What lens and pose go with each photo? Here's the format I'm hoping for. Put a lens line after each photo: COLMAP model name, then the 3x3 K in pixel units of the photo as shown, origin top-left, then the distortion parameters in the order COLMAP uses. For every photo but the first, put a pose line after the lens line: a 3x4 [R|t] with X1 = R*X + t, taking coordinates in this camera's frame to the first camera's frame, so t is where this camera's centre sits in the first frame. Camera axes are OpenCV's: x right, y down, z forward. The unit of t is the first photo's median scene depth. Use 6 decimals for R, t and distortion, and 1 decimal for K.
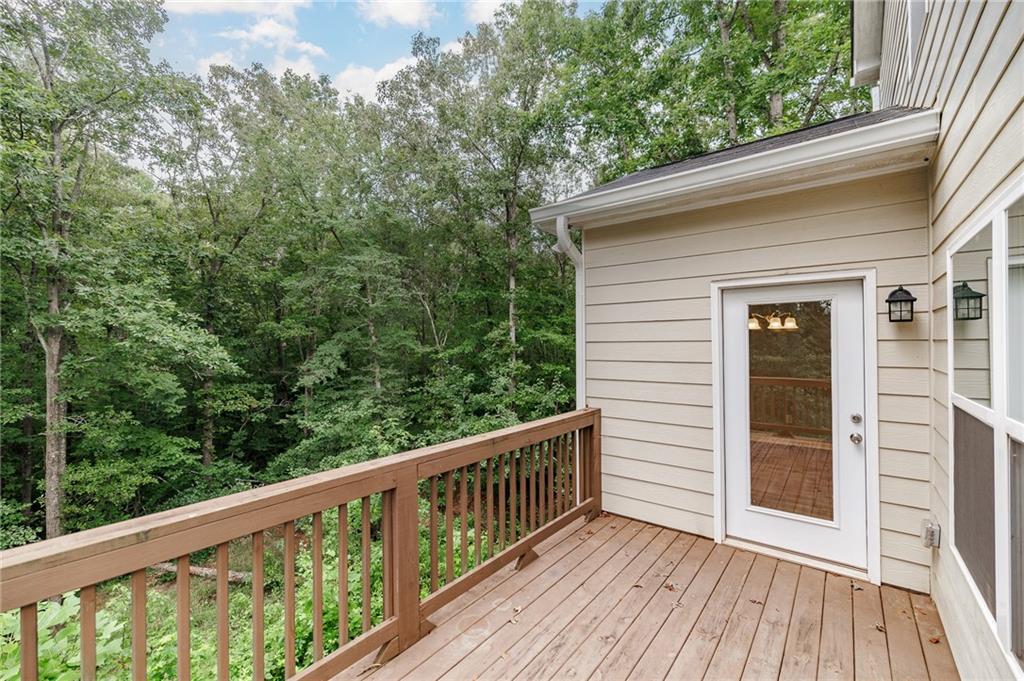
lens RADIAL K [[432.2, 0, 513.5], [0, 432.2, 344.8], [0, 0, 1]] dist [-0.002018, -0.000251]
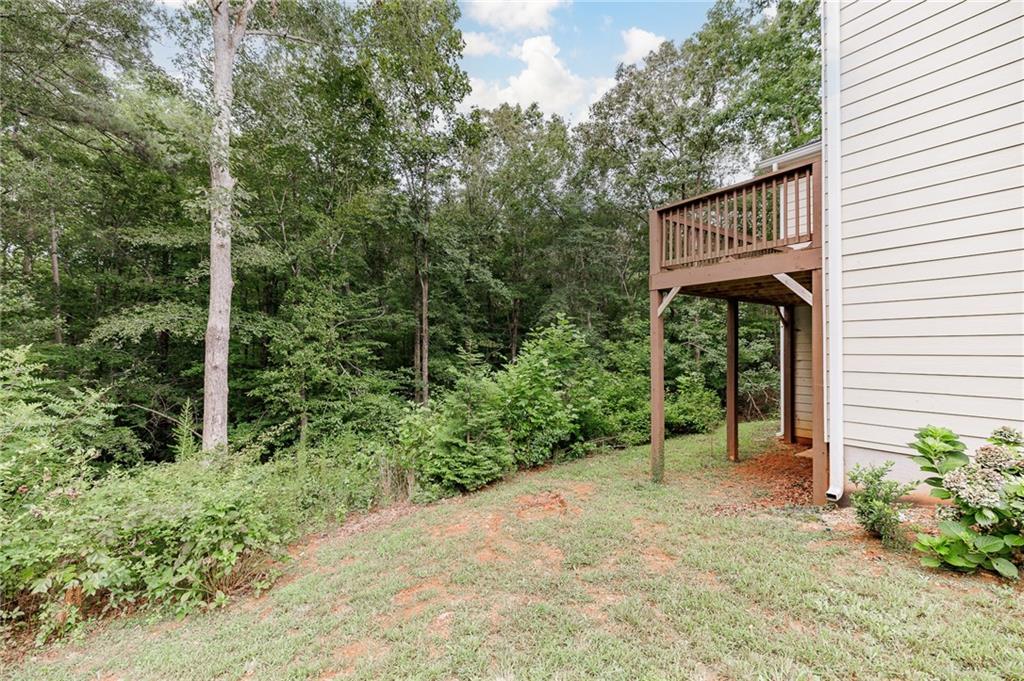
lens RADIAL K [[440.5, 0, 507.4], [0, 440.5, 338.5], [0, 0, 1]] dist [-0.000438, 0.000407]
pose [[0.950271, 0.006637, -0.311353, -0.113566], [-0.012233, 0.999797, -0.016025, 0.146732], [0.311184, 0.019037, 0.950159, -0.365164]]
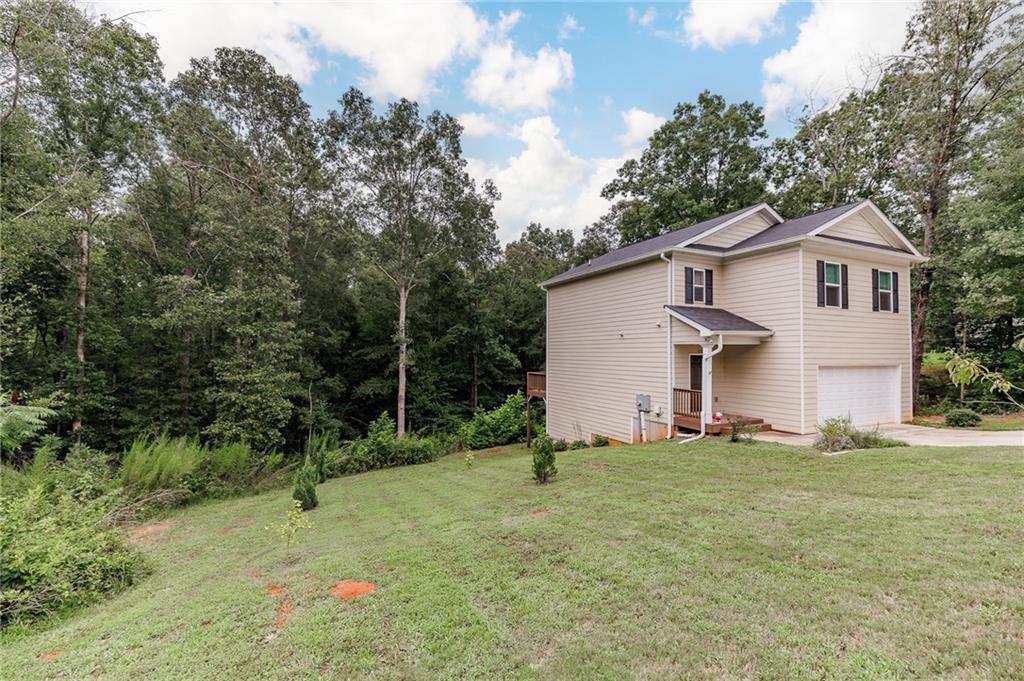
lens RADIAL K [[459.0, 0, 512.0], [0, 459.0, 340.5], [0, 0, 1]] dist [-0.003697, -0.000426]
pose [[0.893209, 0.005457, -0.449609, 0.496446], [-0.013022, 0.999821, -0.013735, -0.054149], [0.449453, 0.018123, 0.893120, -1.285895]]
